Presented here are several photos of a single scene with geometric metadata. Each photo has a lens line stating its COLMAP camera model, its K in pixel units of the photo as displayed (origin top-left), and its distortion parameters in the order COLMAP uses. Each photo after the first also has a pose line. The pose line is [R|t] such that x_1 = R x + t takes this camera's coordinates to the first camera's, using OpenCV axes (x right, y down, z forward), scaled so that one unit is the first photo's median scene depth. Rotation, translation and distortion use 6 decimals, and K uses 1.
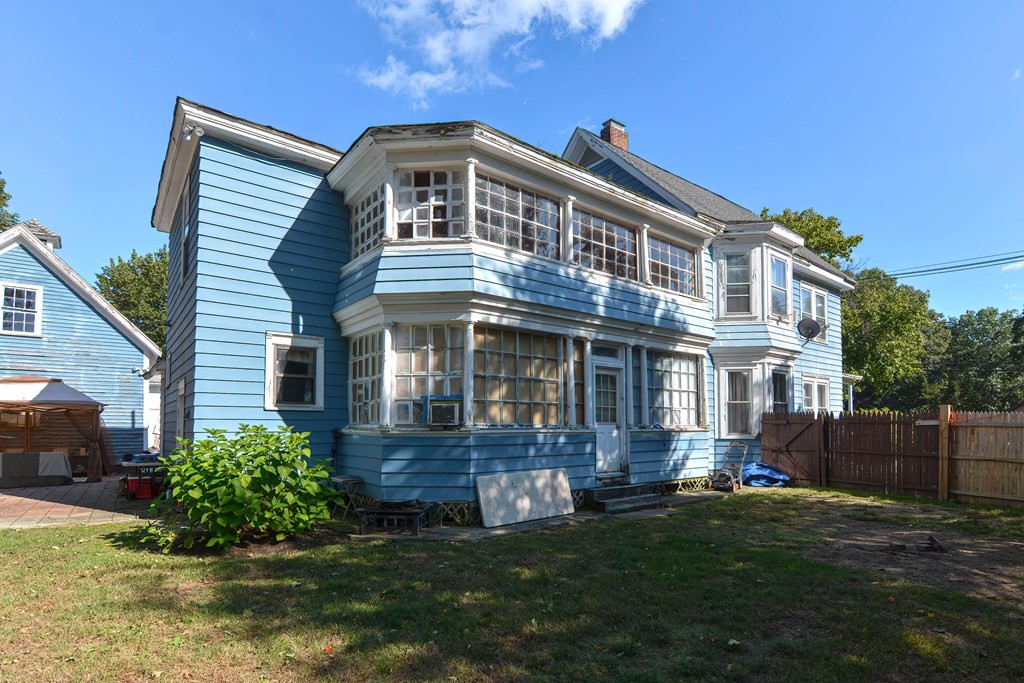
lens RADIAL K [[527.7, 0, 518.7], [0, 527.7, 406.7], [0, 0, 1]] dist [-0.006401, -0.000999]
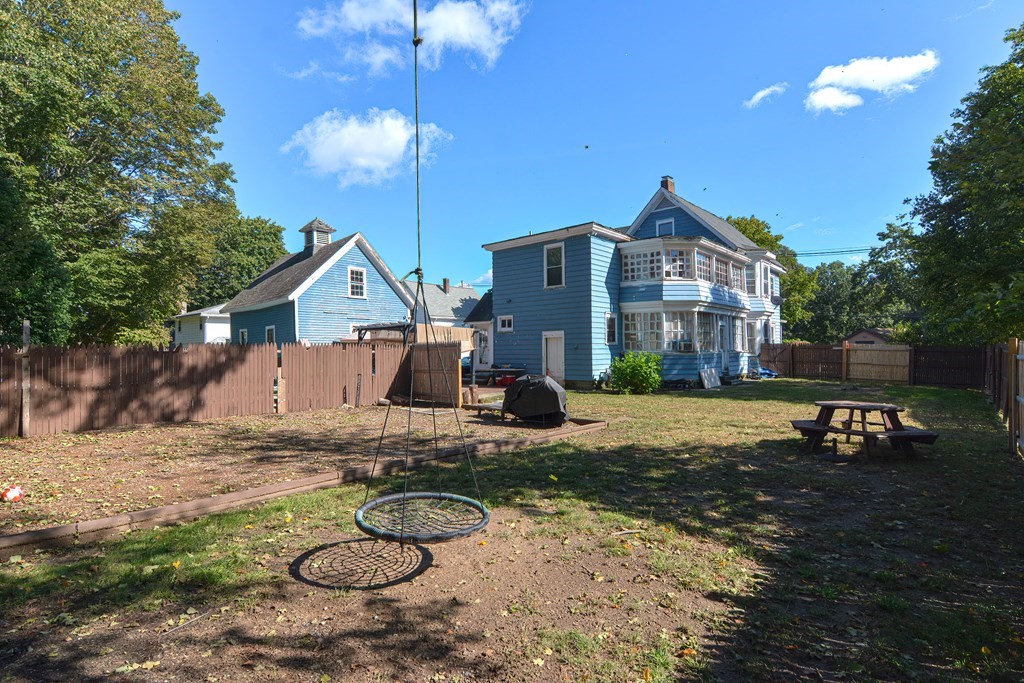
lens RADIAL K [[499.9, 0, 510.1], [0, 499.9, 341.8], [0, 0, 1]] dist [-0.005838, -0.002663]
pose [[0.985734, -0.002354, 0.168292, -0.973275], [-0.001581, 0.999729, 0.023243, -0.045136], [-0.168301, -0.023178, 0.985463, -0.885036]]
